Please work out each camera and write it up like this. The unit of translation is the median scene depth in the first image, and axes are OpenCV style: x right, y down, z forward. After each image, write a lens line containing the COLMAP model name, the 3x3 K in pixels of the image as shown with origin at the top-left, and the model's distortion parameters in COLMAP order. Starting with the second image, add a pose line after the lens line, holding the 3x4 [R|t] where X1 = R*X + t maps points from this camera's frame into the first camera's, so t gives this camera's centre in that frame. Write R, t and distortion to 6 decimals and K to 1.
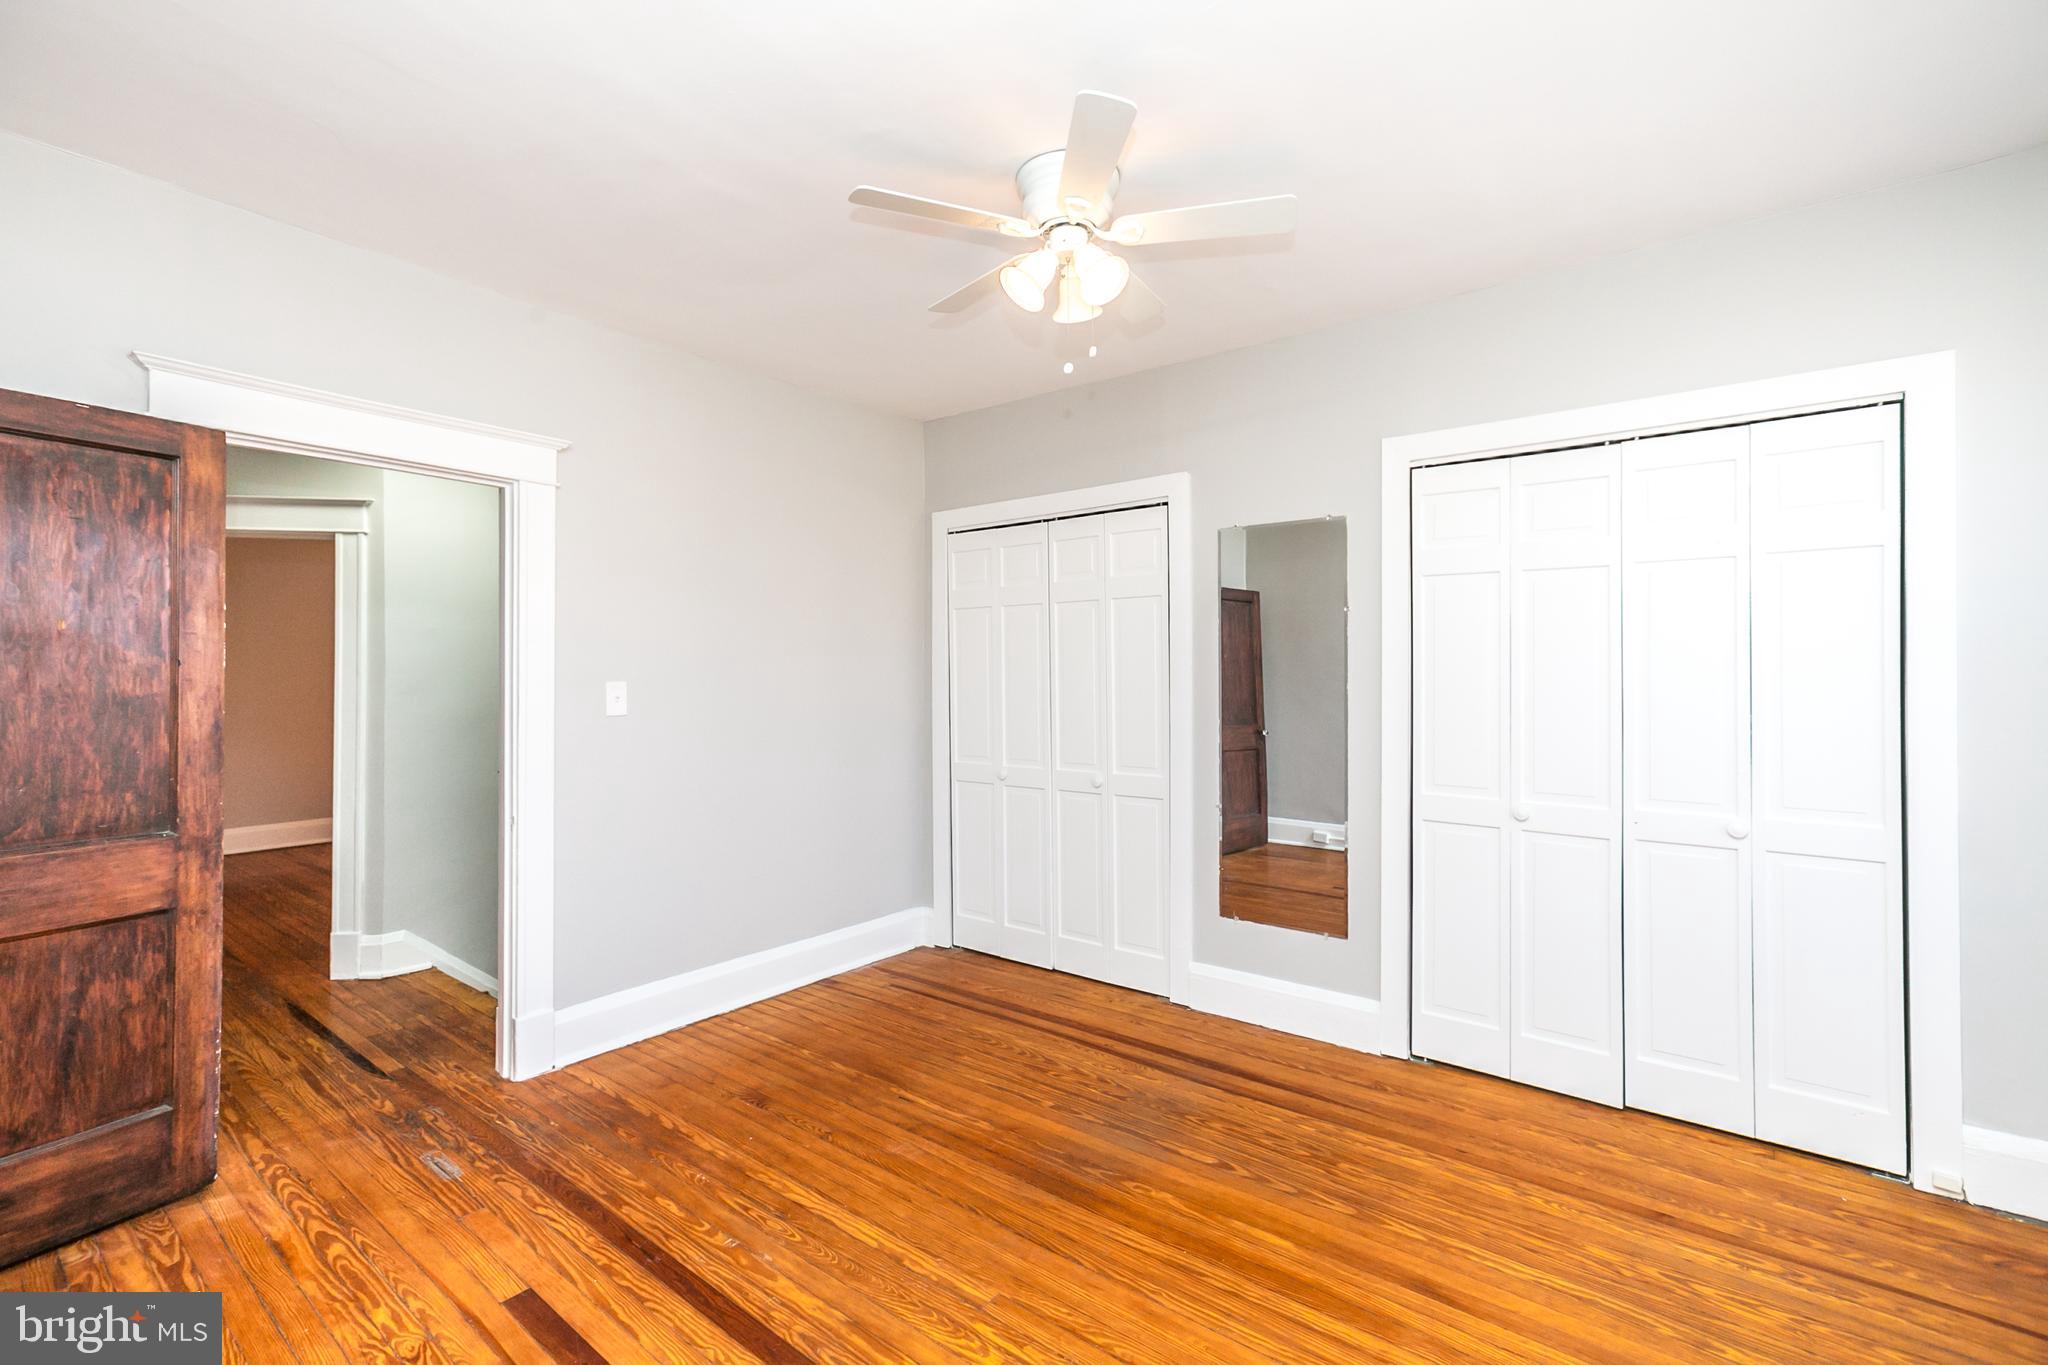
lens RADIAL K [[908.0, 0, 1007.3], [0, 908.0, 669.8], [0, 0, 1]] dist [-0.011985, 0.008960]
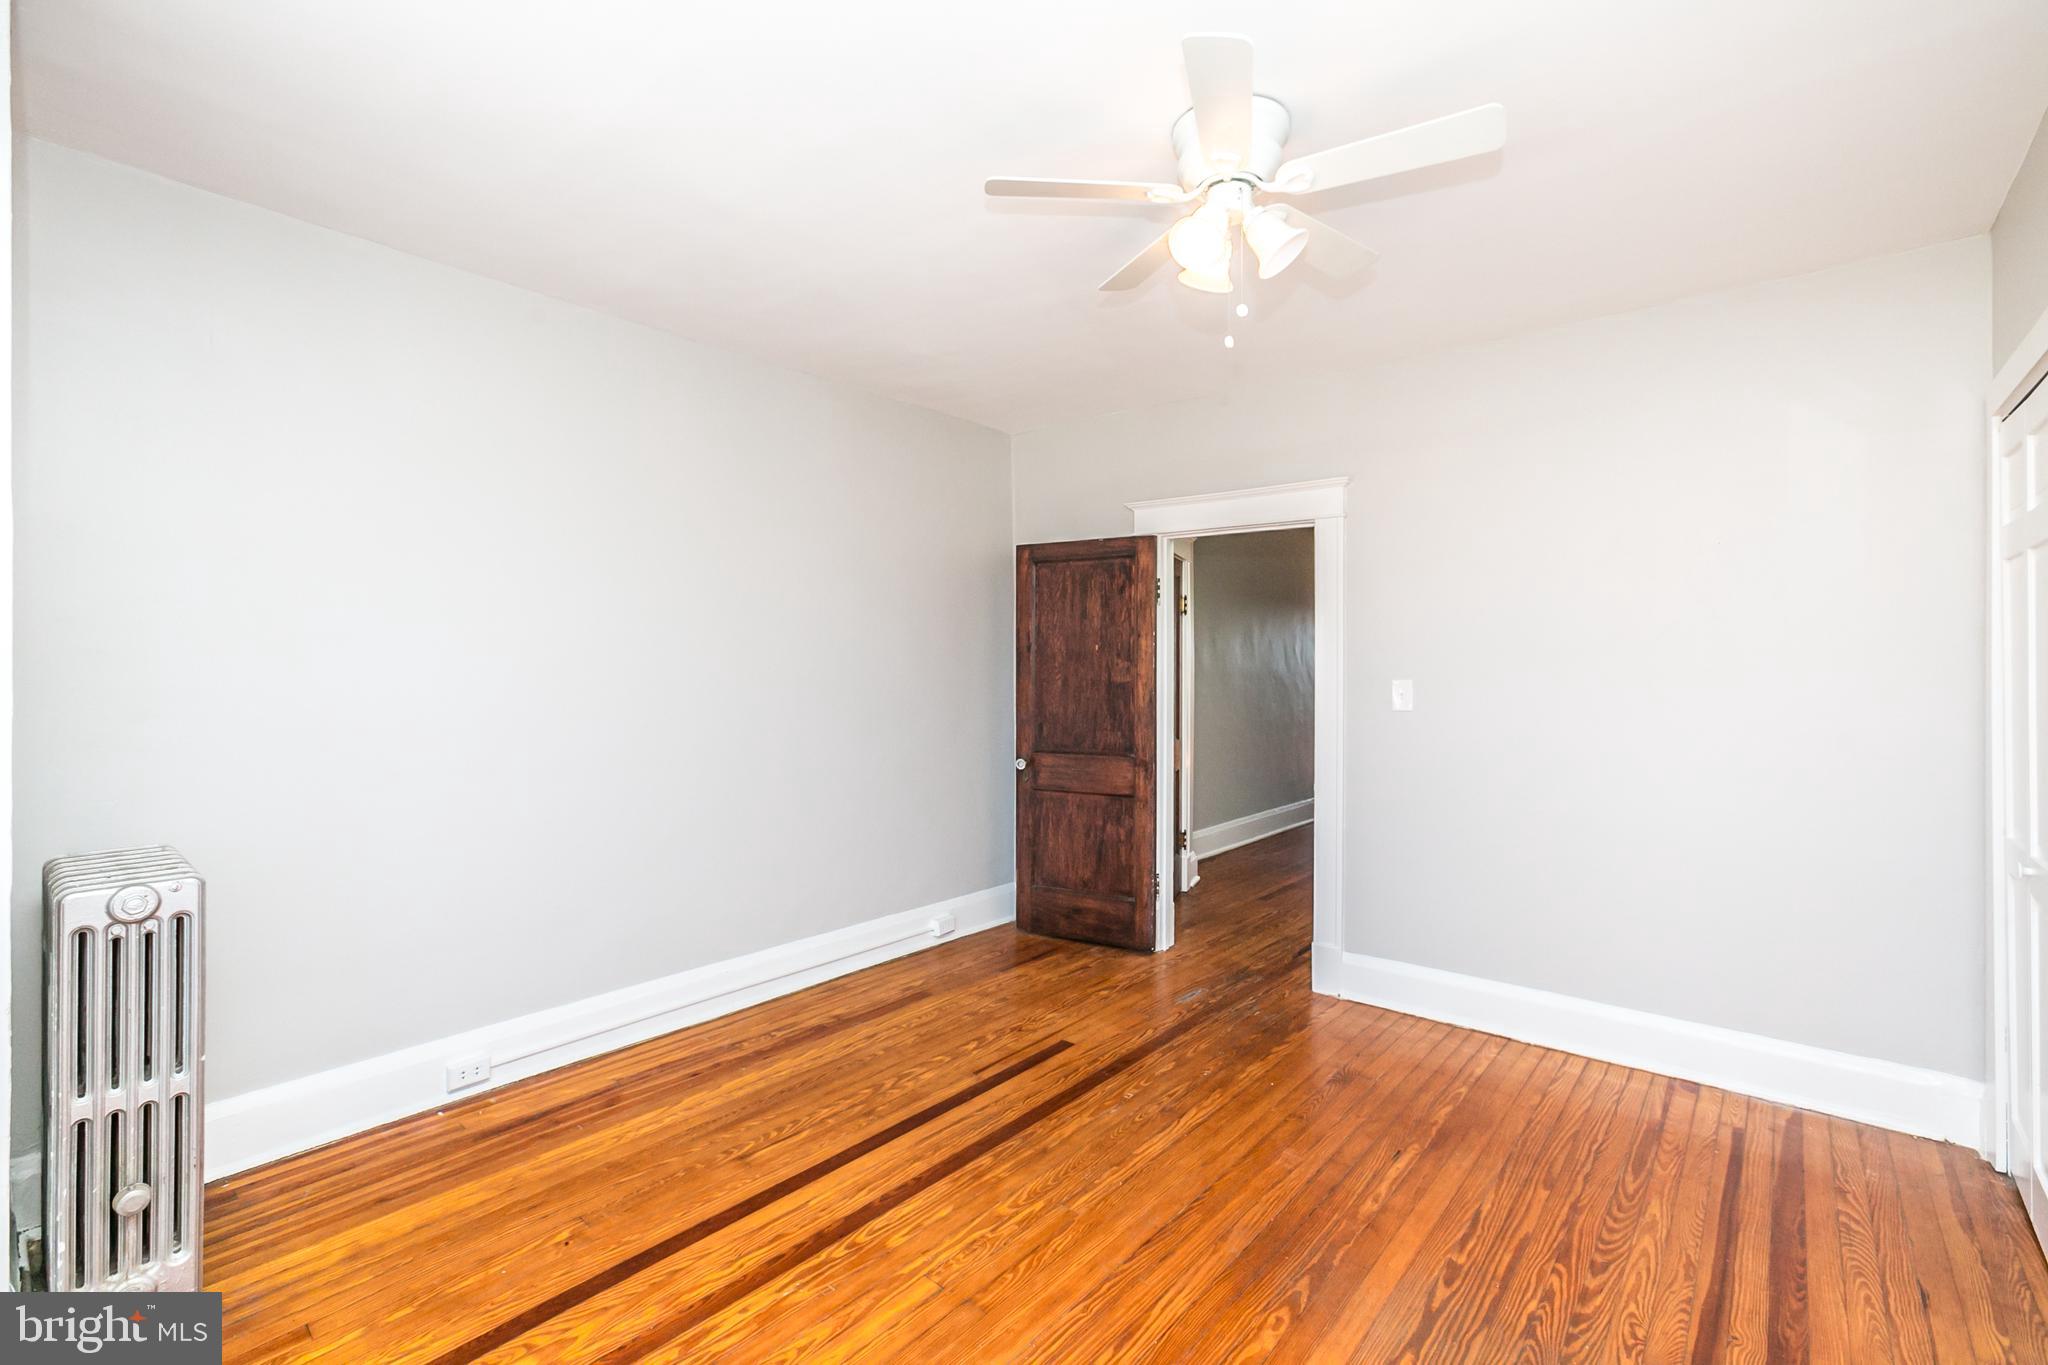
lens RADIAL K [[908.0, 0, 1007.3], [0, 908.0, 669.8], [0, 0, 1]] dist [-0.011985, 0.008960]
pose [[-0.035972, 0.009755, -0.999305, 0.927836], [0.008983, 0.999915, 0.009437, -0.017843], [0.999312, -0.008638, -0.036057, 0.769484]]
